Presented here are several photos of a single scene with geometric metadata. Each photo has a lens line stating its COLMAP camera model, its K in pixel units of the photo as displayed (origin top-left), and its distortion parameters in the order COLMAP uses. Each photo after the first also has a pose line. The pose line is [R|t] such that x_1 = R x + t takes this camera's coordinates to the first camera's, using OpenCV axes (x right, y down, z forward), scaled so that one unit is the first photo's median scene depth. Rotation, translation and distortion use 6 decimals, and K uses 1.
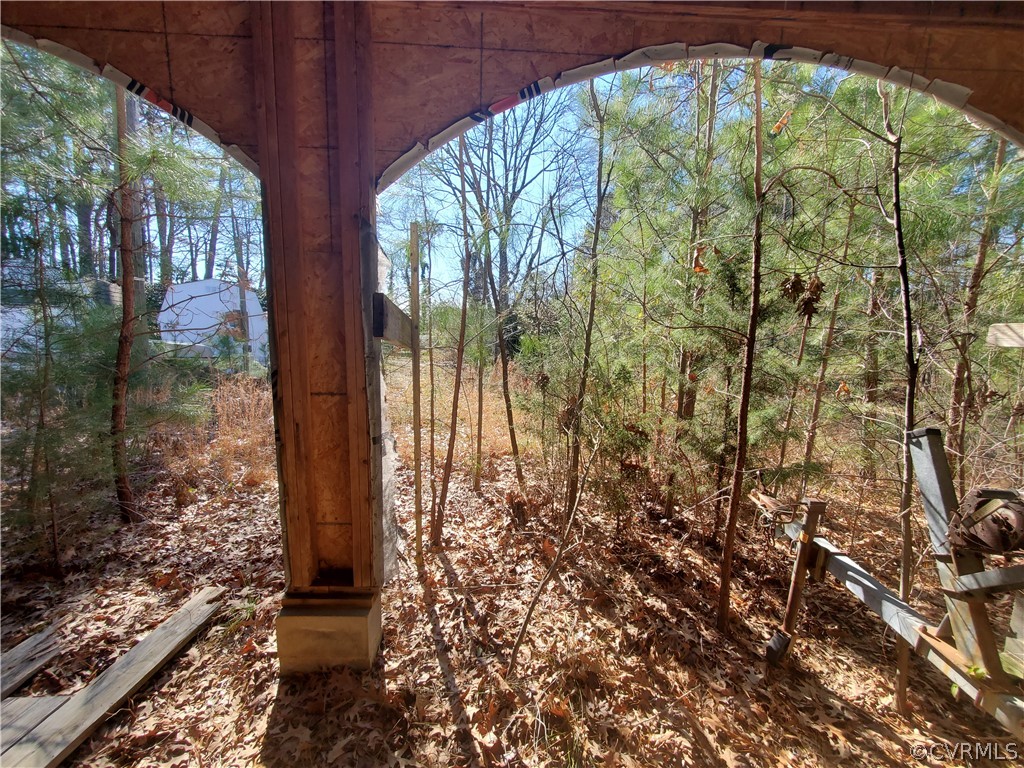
lens RADIAL K [[404.7, 0, 514.3], [0, 404.7, 384.0], [0, 0, 1]] dist [-0.001873, -0.000131]
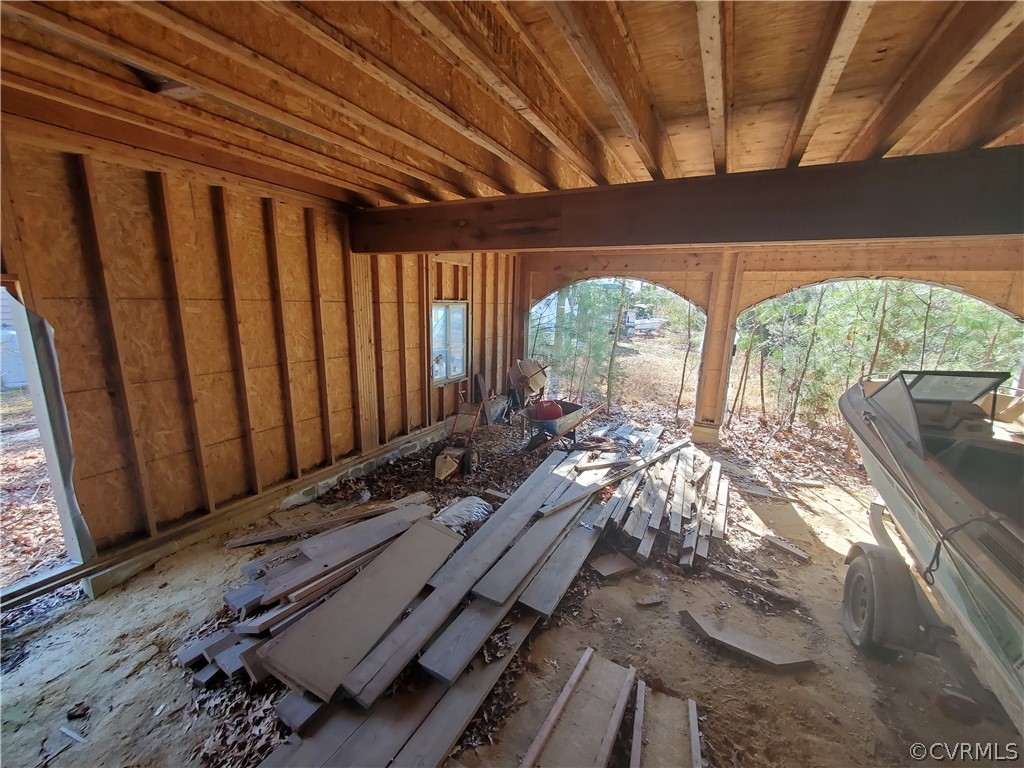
lens RADIAL K [[404.7, 0, 509.7], [0, 404.7, 385.3], [0, 0, 1]] dist [-0.001873, -0.000131]
pose [[0.869513, 0.107123, -0.482154, -0.237984], [-0.069543, 0.993025, 0.095213, -0.051516], [0.488990, -0.049259, 0.870897, -2.611695]]
